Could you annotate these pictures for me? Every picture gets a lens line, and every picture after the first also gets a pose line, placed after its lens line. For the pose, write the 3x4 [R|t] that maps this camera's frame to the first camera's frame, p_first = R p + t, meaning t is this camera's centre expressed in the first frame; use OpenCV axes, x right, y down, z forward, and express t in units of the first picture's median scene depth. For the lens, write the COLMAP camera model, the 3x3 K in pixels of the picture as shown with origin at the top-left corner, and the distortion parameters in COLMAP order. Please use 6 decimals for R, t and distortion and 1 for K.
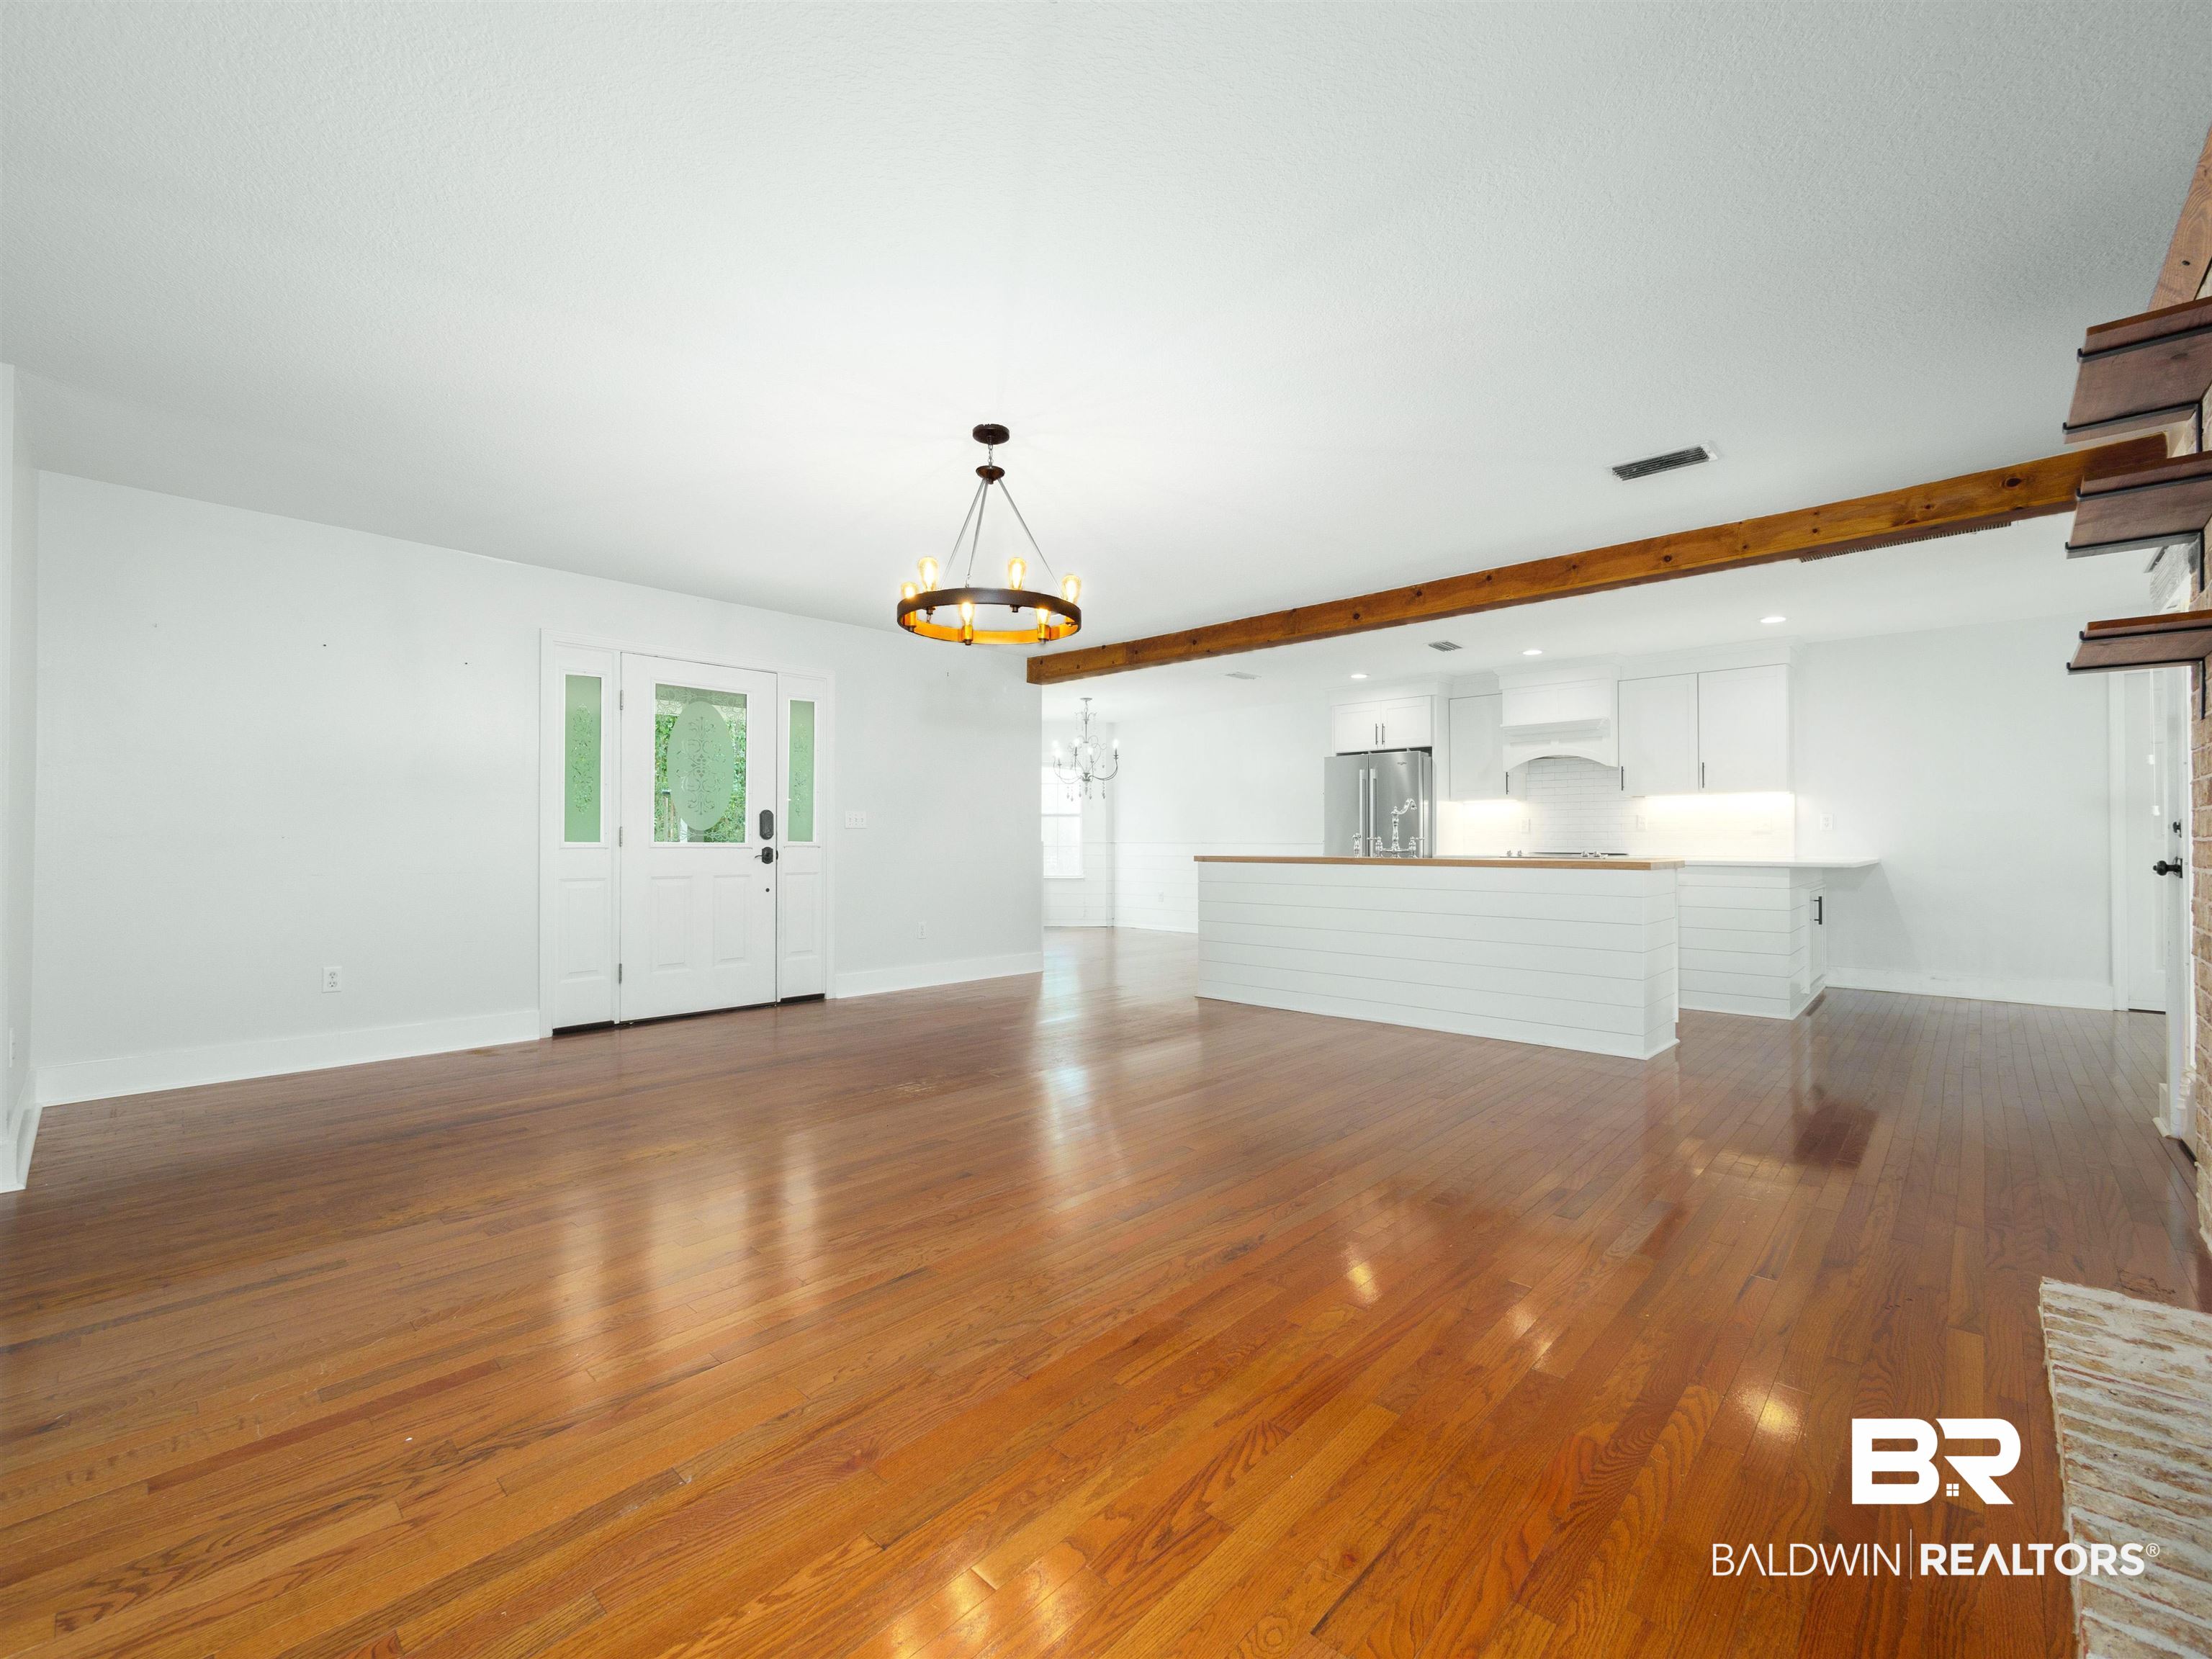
lens RADIAL K [[941.2, 0, 1097.2], [0, 941.2, 834.9], [0, 0, 1]] dist [-0.014097, 0.009097]
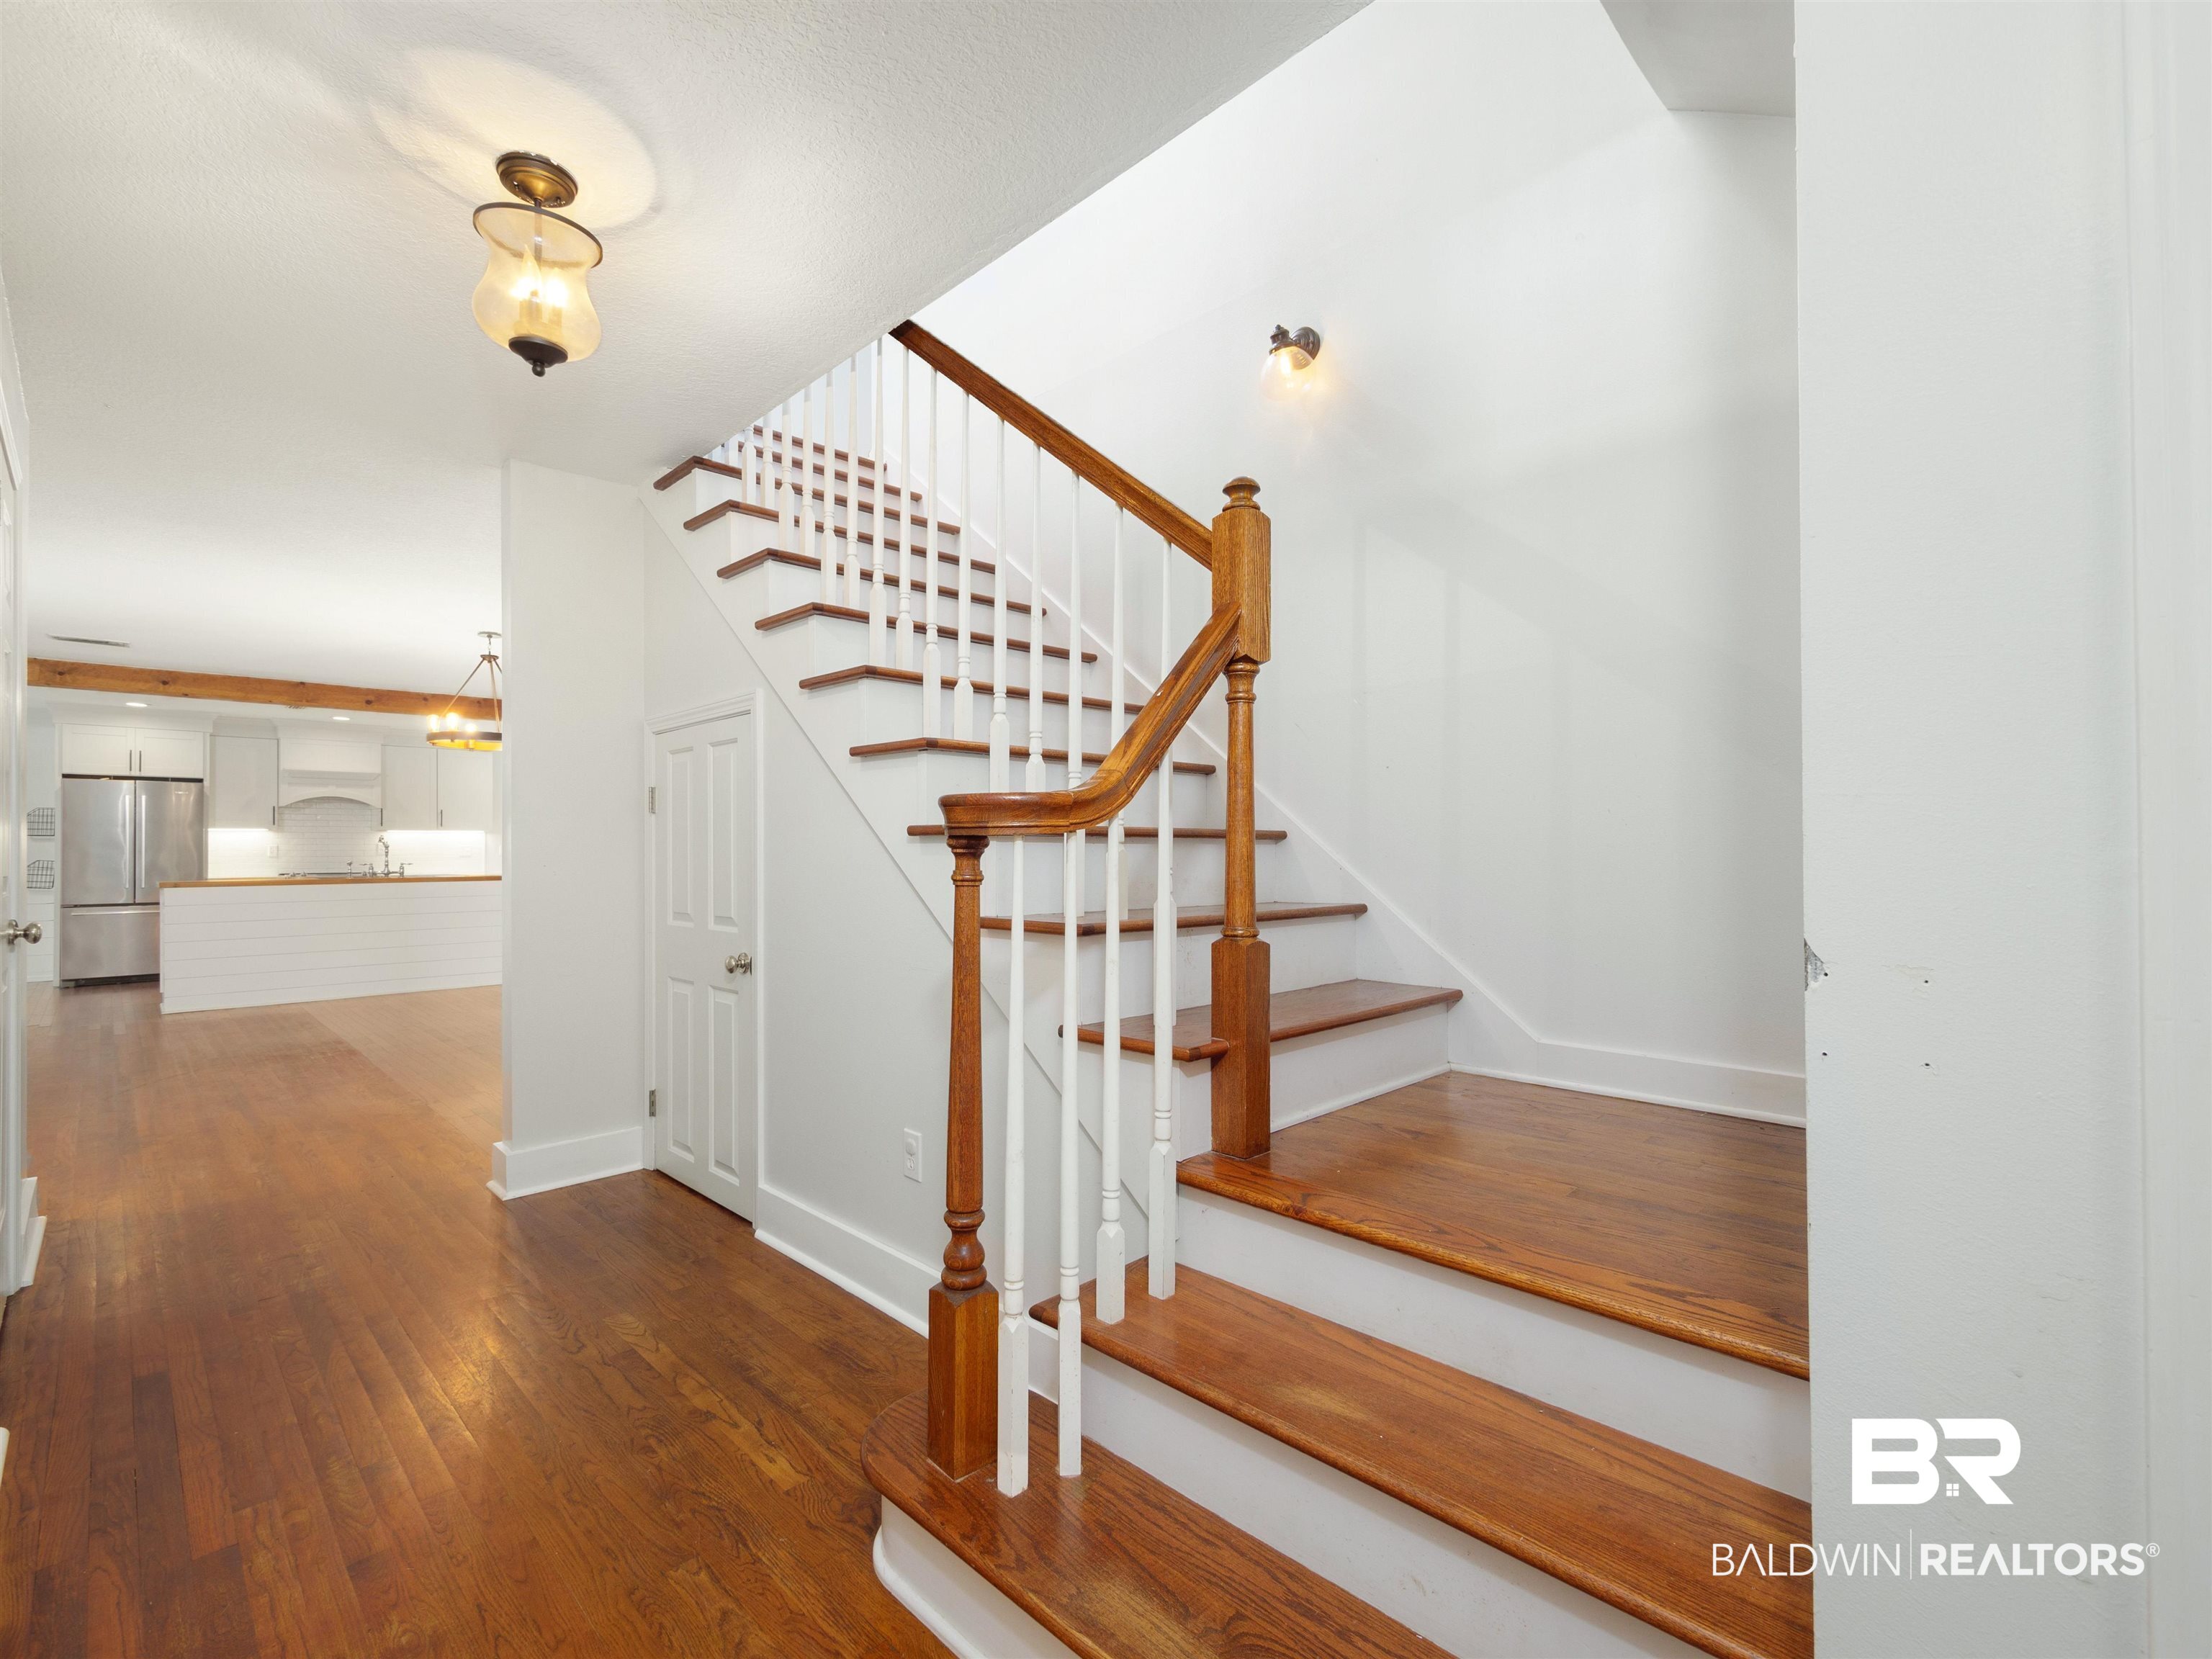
lens RADIAL K [[1007.4, 0, 1106.1], [0, 1007.4, 839.0], [0, 0, 1]] dist [-0.000525, -0.000031]
pose [[0.030691, 0.011714, 0.999460, -1.017308], [-0.000183, 0.999931, -0.011714, -0.013919], [-0.999529, 0.000177, 0.030691, -0.107120]]
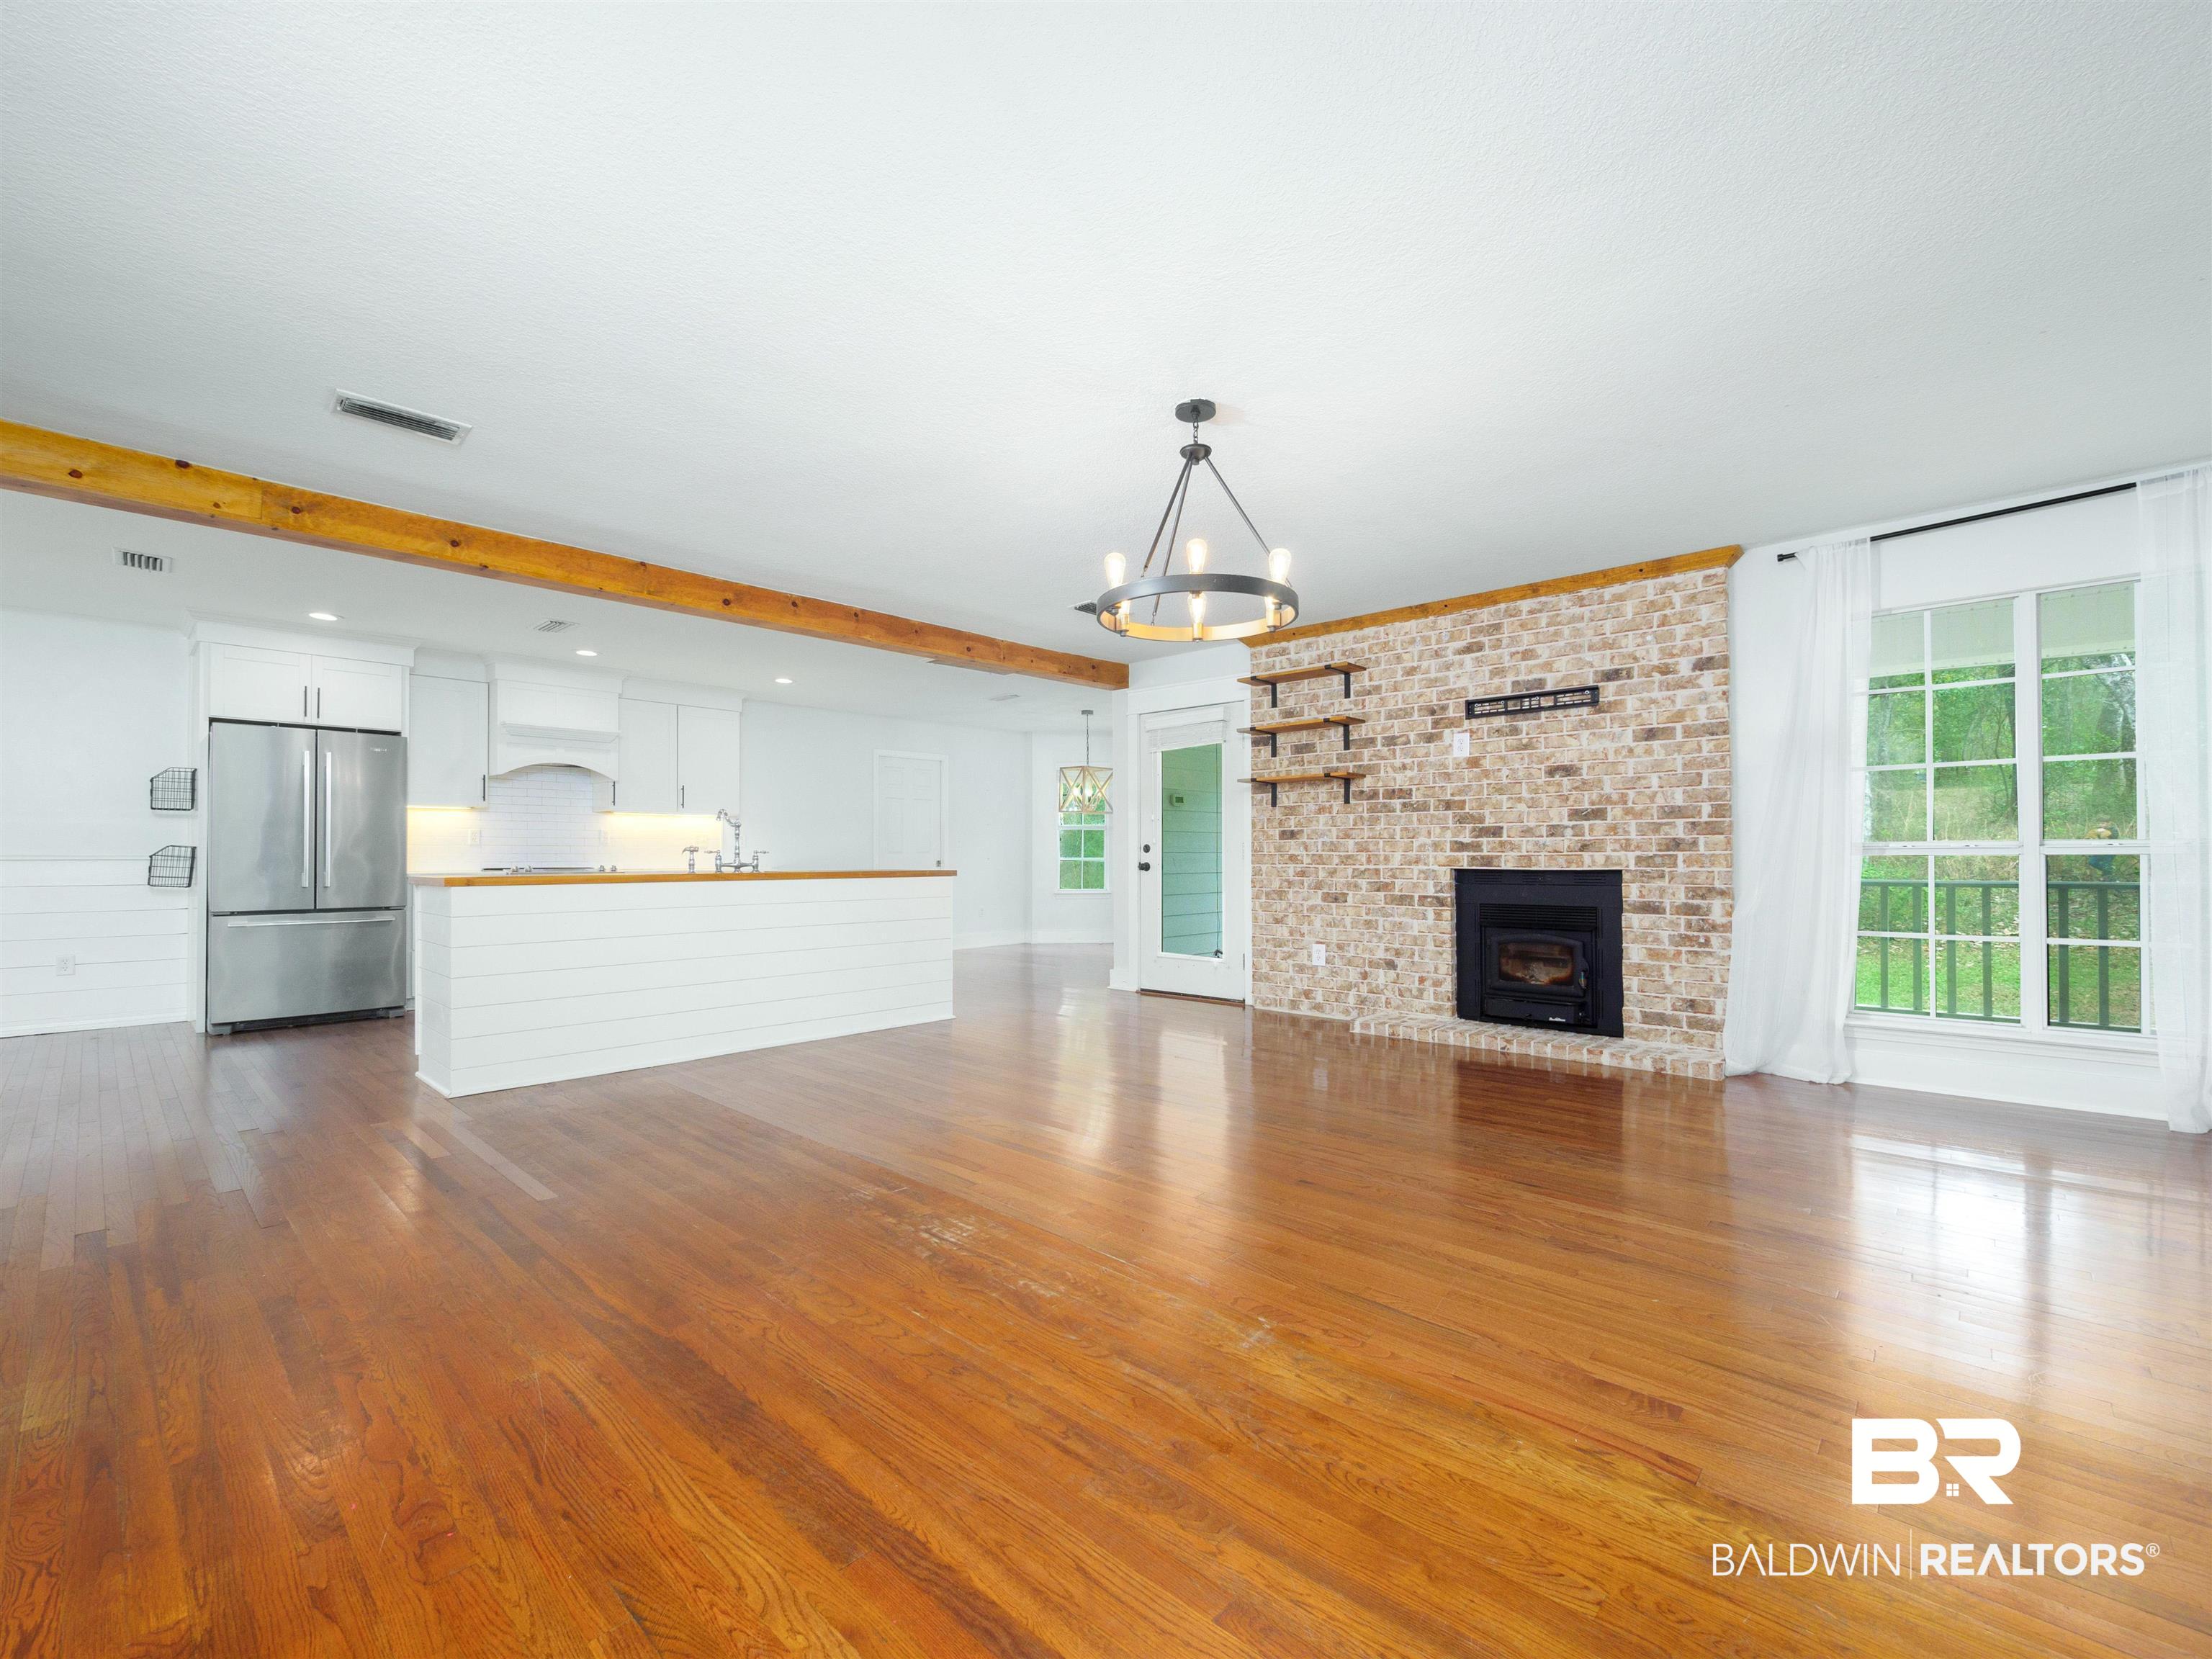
lens RADIAL K [[941.2, 0, 1097.2], [0, 941.2, 834.9], [0, 0, 1]] dist [-0.014097, 0.009097]
pose [[-0.007649, 0.023337, 0.999698, -0.537873], [-0.005664, 0.999711, -0.023381, 0.006385], [-0.999955, -0.005841, -0.007515, 0.572818]]
